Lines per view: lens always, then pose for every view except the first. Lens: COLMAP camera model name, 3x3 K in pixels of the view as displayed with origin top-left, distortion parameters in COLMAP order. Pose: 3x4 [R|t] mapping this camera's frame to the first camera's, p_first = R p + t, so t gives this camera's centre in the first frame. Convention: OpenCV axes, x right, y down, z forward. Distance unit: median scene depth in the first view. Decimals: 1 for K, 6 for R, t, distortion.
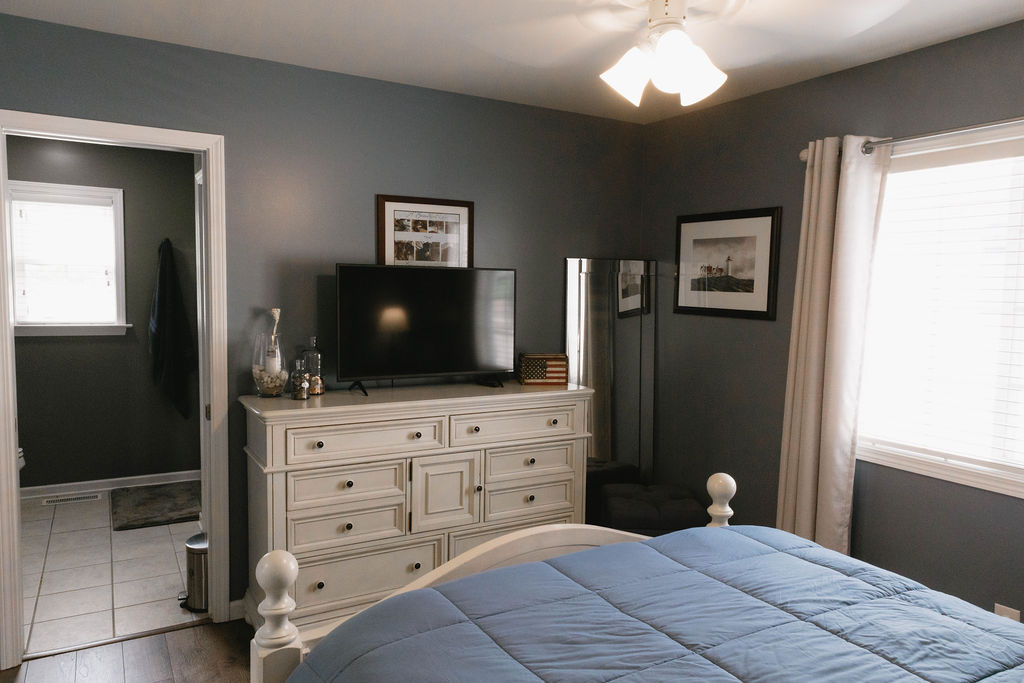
lens RADIAL K [[687.6, 0, 493.7], [0, 687.6, 344.3], [0, 0, 1]] dist [0.008511, 0.000521]
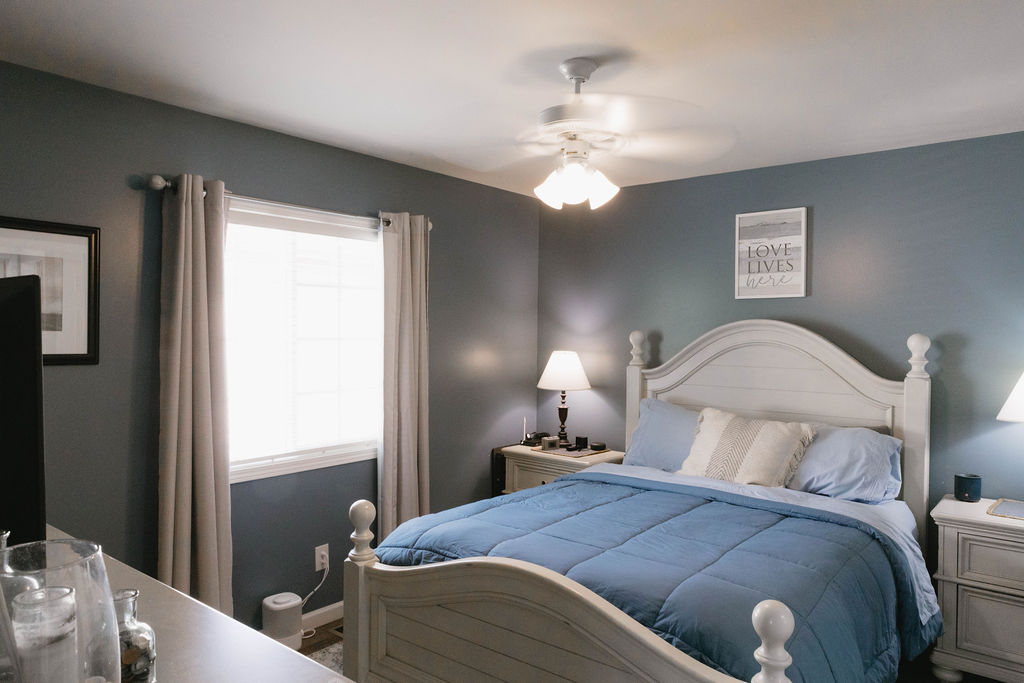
lens RADIAL K [[687.6, 0, 512.3], [0, 687.6, 338.0], [0, 0, 1]] dist [0.008511, 0.000521]
pose [[-0.360744, -0.036459, 0.931952, -0.545096], [0.063018, 0.995999, 0.063357, -0.087820], [-0.930533, 0.081585, -0.357003, 0.838916]]
